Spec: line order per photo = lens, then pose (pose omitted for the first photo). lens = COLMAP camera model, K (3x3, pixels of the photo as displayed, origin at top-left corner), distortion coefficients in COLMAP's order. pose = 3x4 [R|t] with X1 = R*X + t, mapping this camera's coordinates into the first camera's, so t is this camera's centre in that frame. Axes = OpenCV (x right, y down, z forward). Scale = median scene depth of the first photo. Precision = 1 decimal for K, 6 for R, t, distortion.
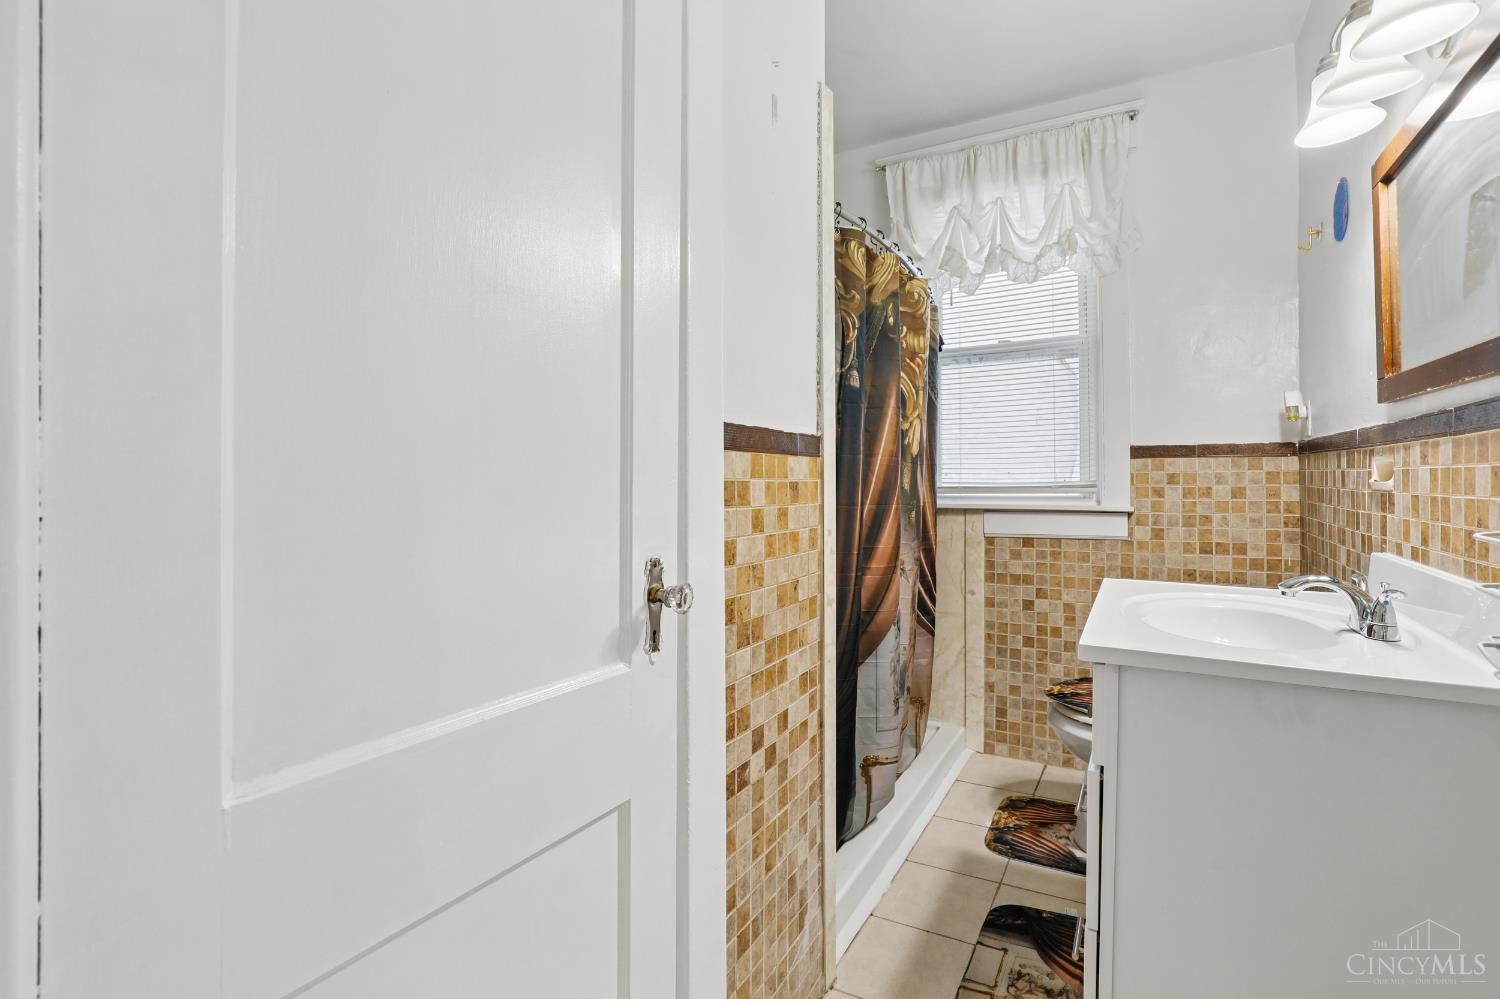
lens RADIAL K [[693.5, 0, 748.8], [0, 693.5, 488.9], [0, 0, 1]] dist [-0.036568, 0.007056]
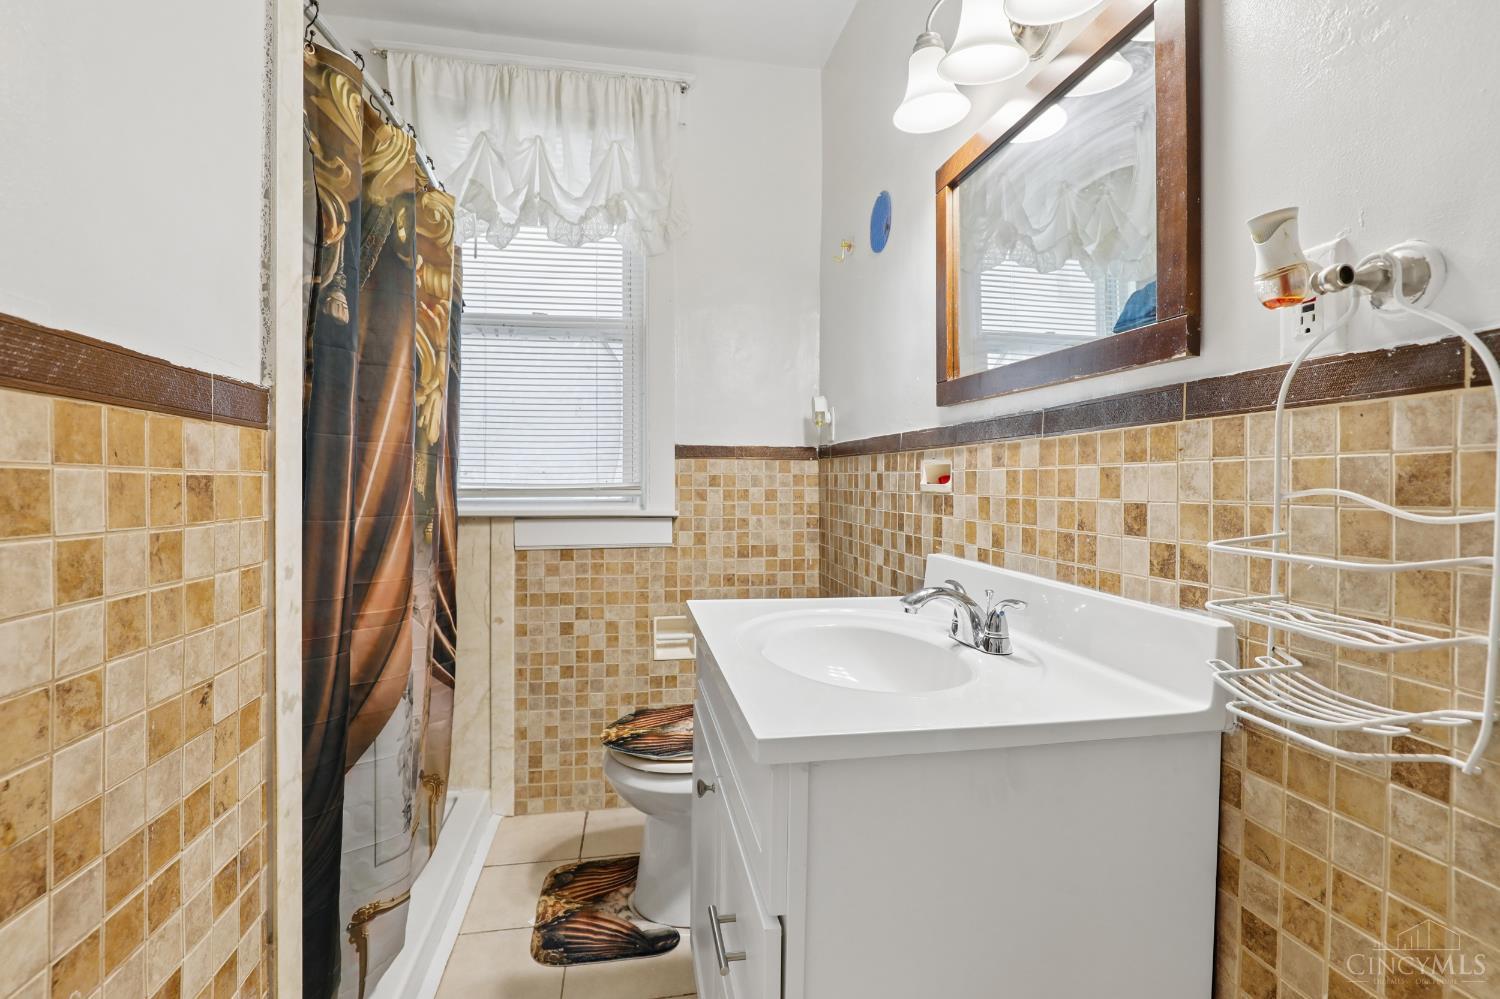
lens RADIAL K [[700.9, 0, 751.8], [0, 700.9, 485.4], [0, 0, 1]] dist [-0.022798, 0.009365]
pose [[0.763507, 0.005018, 0.645780, 0.027381], [0.000767, 0.999962, -0.008677, 0.000185], [-0.645799, 0.007121, 0.763474, 0.229944]]
